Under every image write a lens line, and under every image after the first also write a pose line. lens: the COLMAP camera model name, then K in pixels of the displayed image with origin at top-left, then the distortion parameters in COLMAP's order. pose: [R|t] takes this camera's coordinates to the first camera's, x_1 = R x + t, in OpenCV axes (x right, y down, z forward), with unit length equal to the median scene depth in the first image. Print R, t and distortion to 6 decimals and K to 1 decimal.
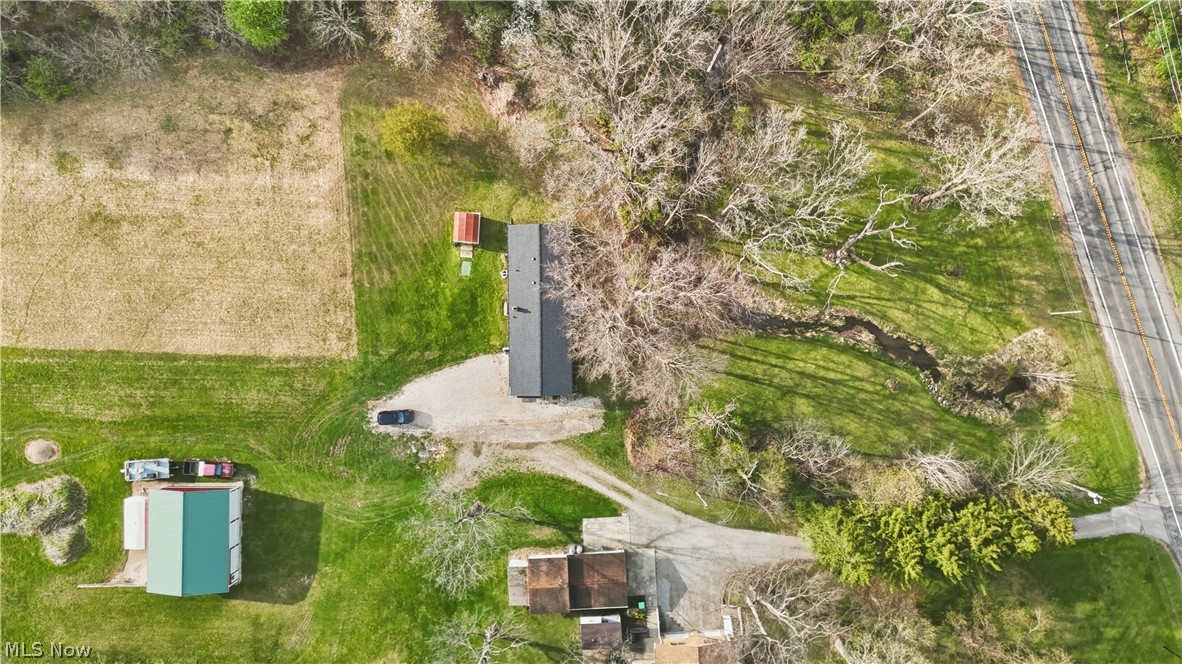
lens RADIAL K [[858.4, 0, 589.6], [0, 858.4, 334.7], [0, 0, 1]] dist [0.057077, -0.034379]
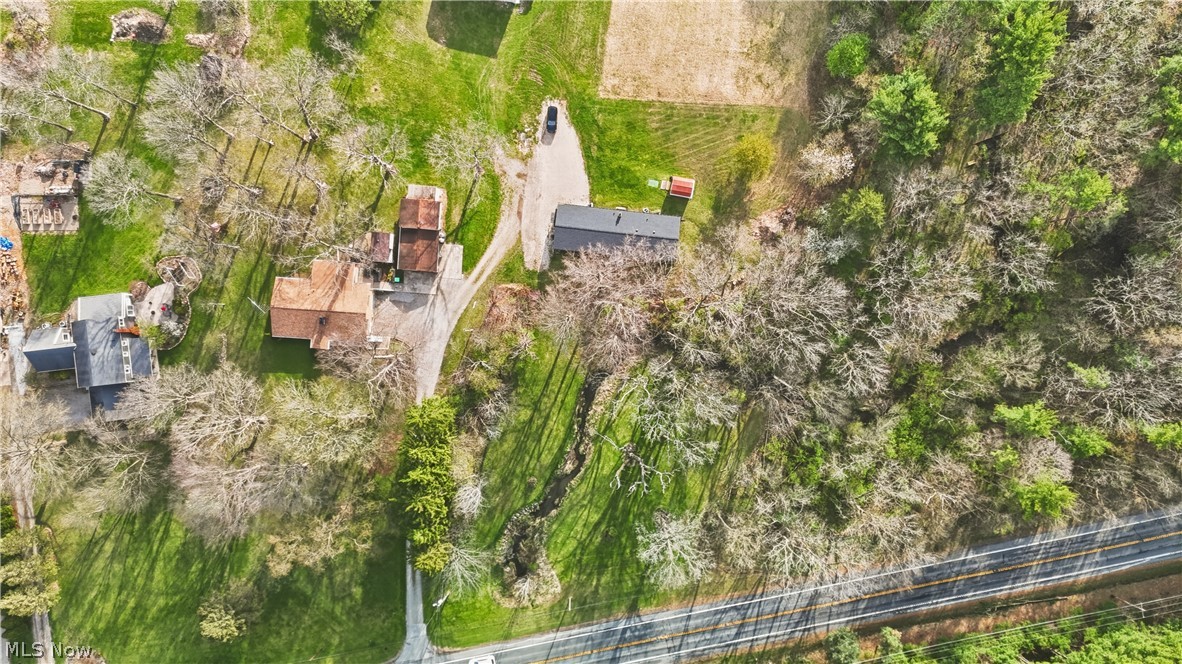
lens RADIAL K [[858.4, 0, 592.3], [0, 858.4, 330.4], [0, 0, 1]] dist [0.057077, -0.034379]
pose [[-0.120086, 0.992757, 0.003653, 0.097470], [-0.992750, -0.120065, -0.005652, -0.000519], [-0.005172, -0.004306, 0.999977, -0.380888]]
